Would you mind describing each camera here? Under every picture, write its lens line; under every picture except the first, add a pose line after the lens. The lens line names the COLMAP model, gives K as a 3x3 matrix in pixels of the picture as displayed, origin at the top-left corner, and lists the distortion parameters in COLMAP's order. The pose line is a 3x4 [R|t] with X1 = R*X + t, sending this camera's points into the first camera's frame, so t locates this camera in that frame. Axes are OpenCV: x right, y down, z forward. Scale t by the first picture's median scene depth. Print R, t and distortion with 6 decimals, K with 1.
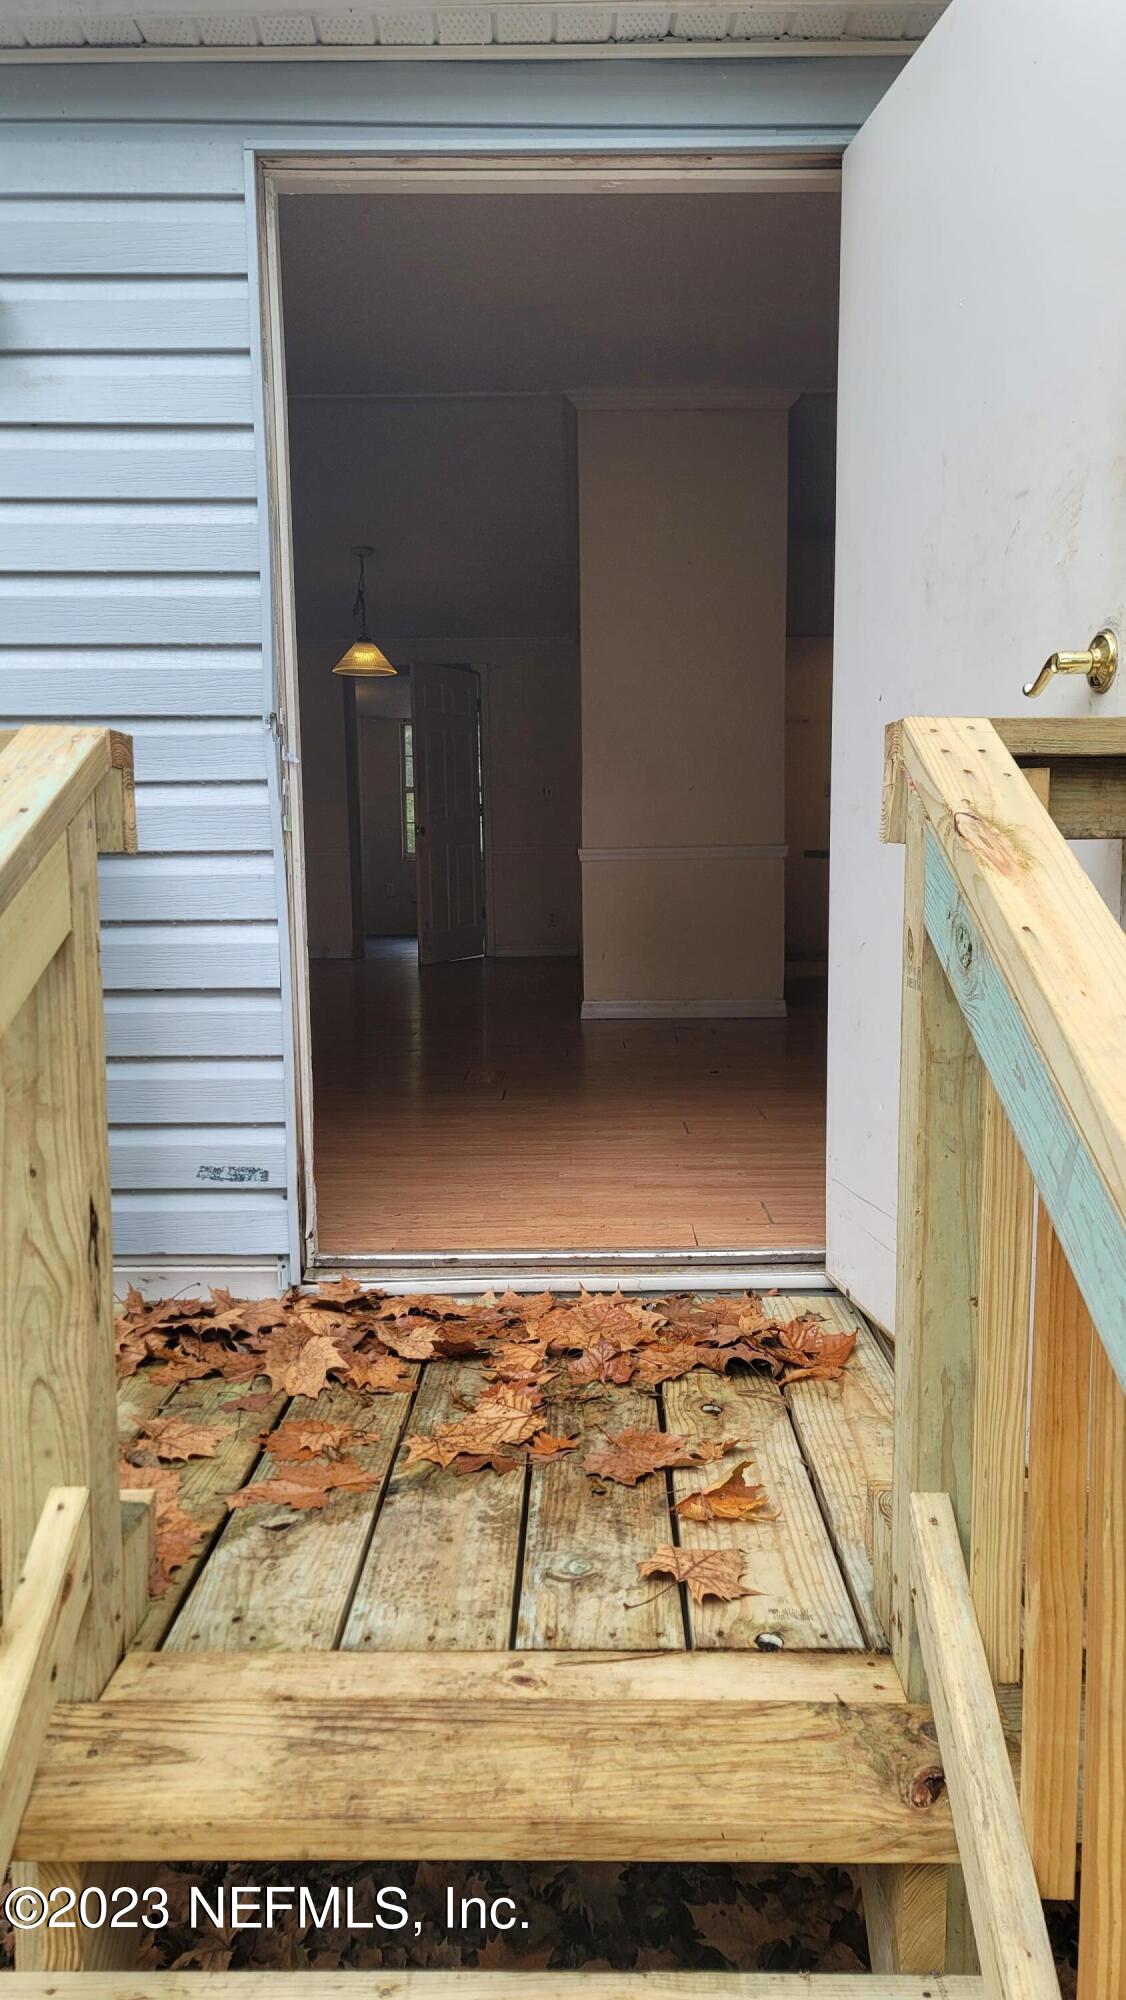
lens RADIAL K [[1391.1, 0, 563.0], [0, 1391.1, 1000.0], [0, 0, 1]] dist [0.040781, -0.001373]
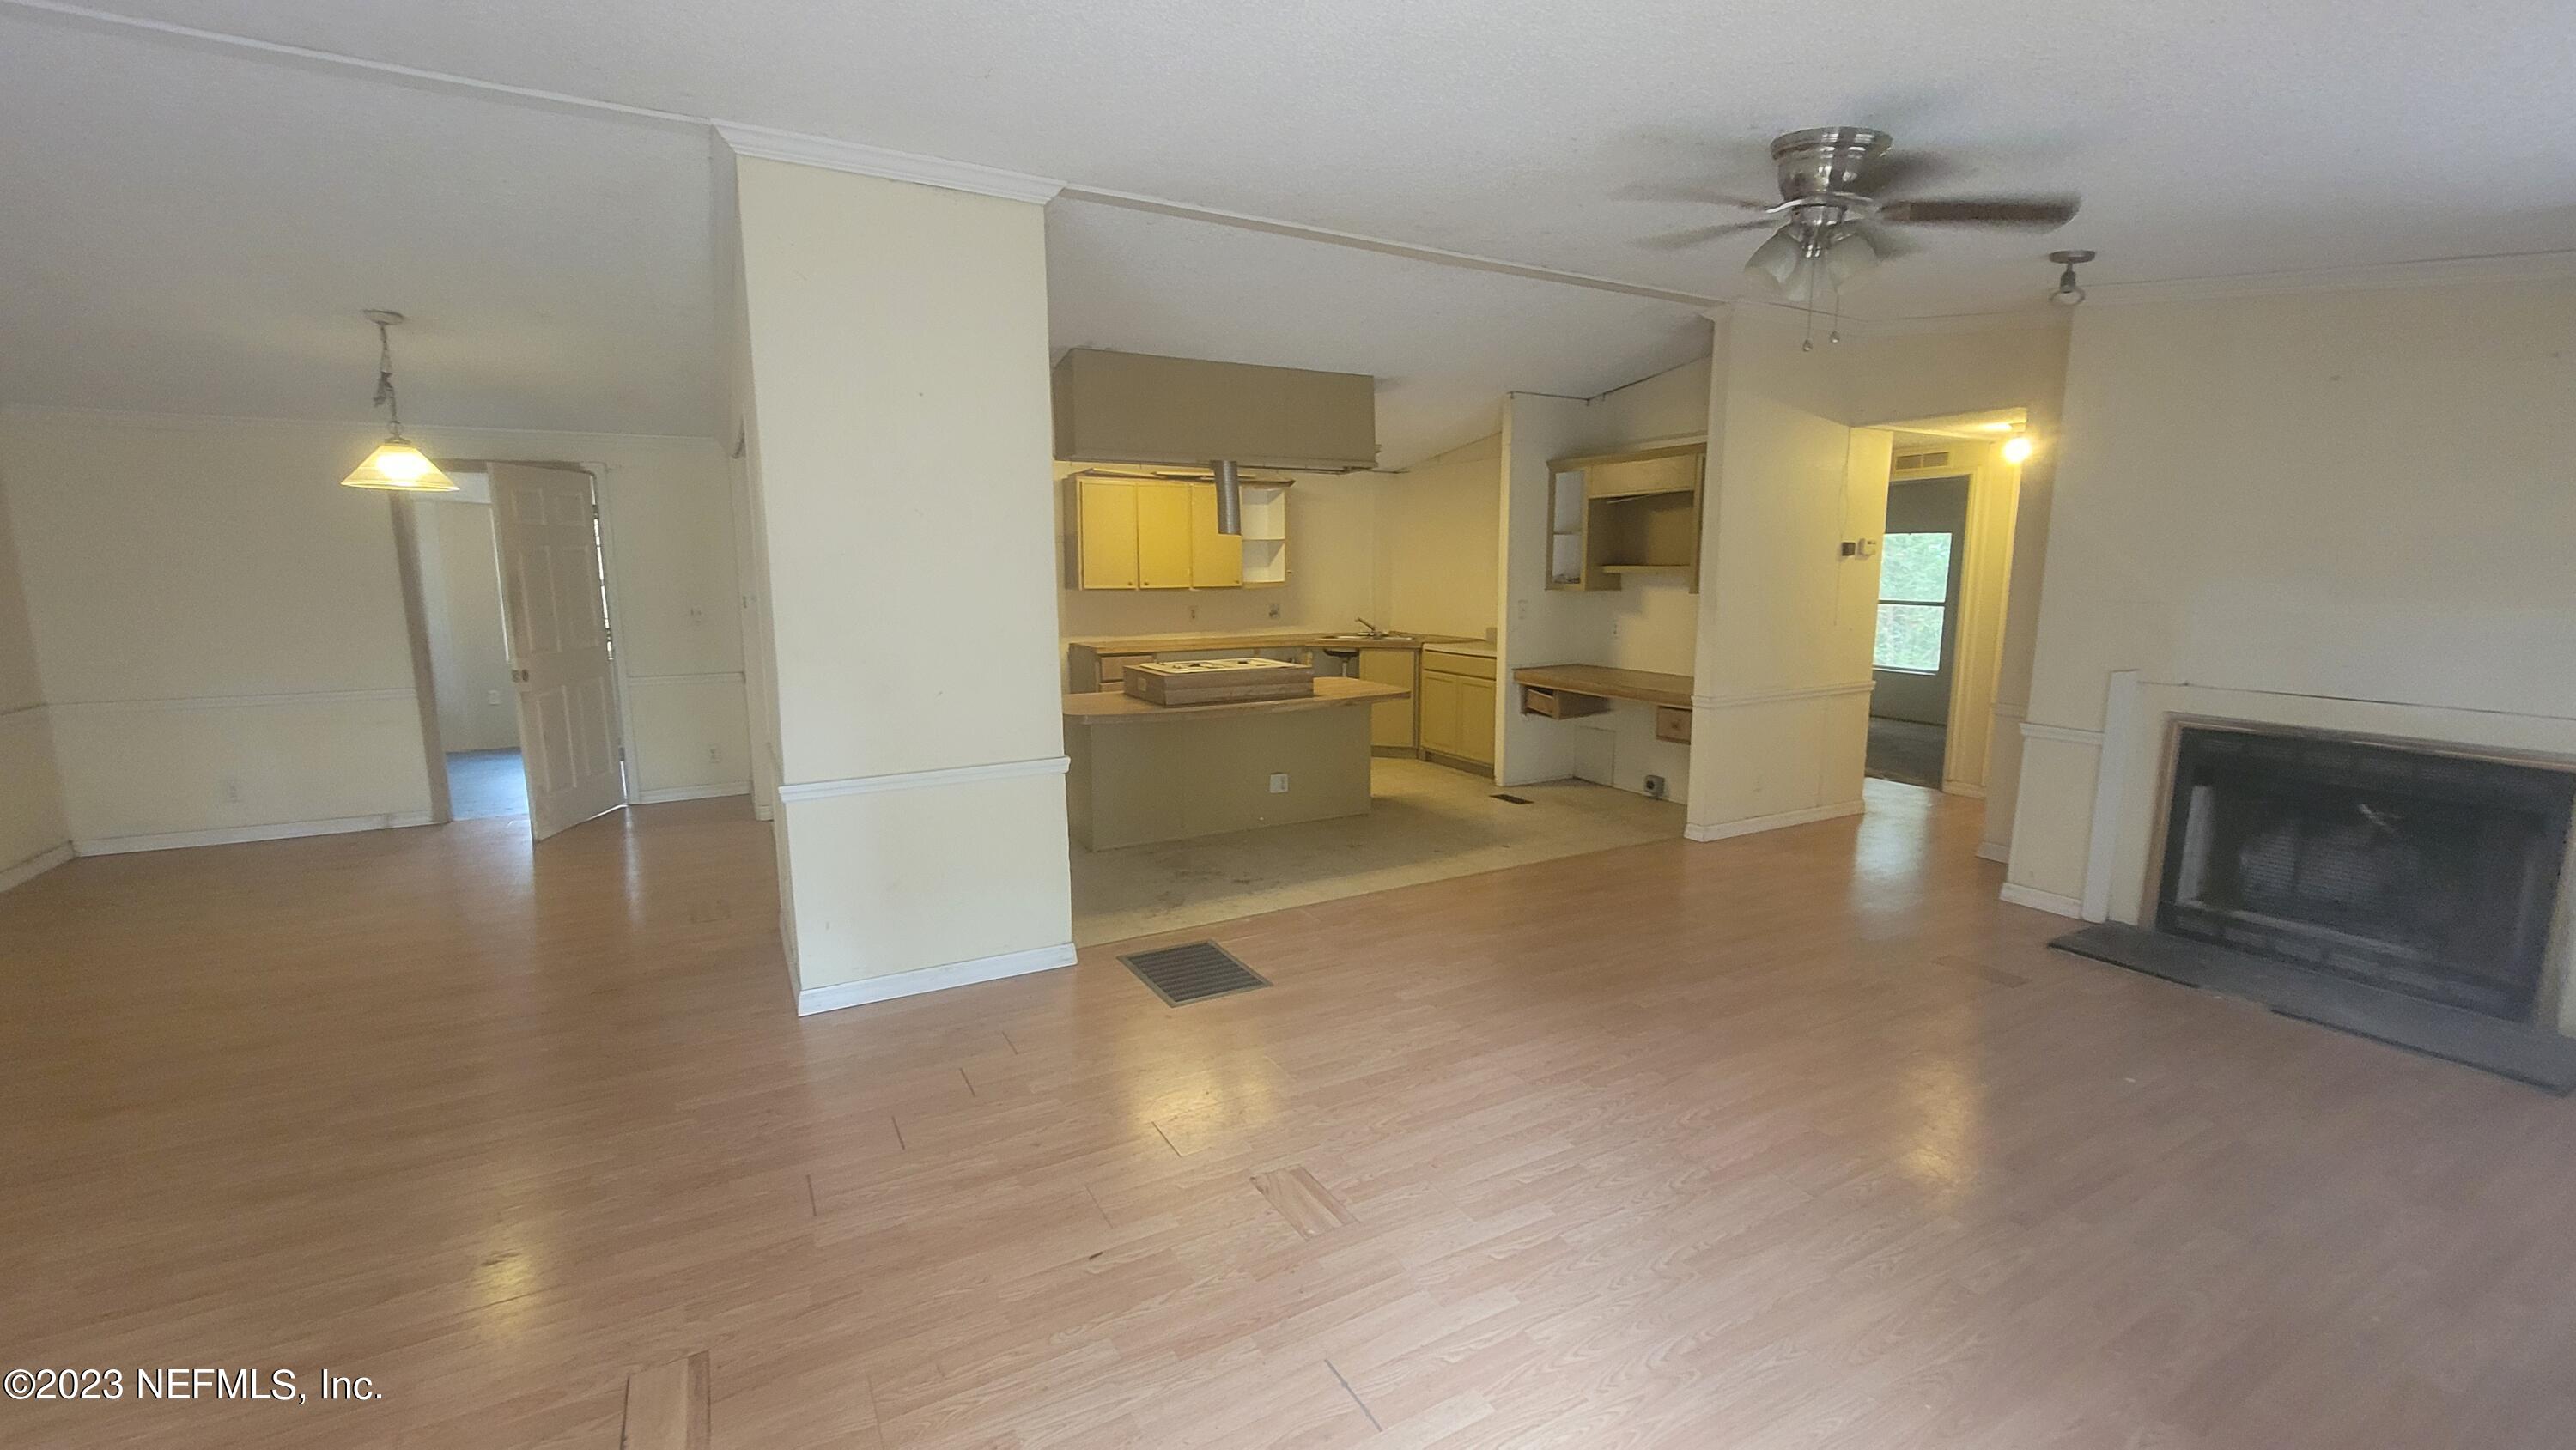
lens RADIAL K [[1047.1, 0, 1292.6], [0, 1047.1, 723.4], [0, 0, 1]] dist [-0.001464, 0.000607]
pose [[0.869300, -0.071915, 0.489026, -0.016856], [0.057570, 0.997357, 0.044332, -0.123598], [-0.490921, -0.010384, 0.871142, 0.337950]]
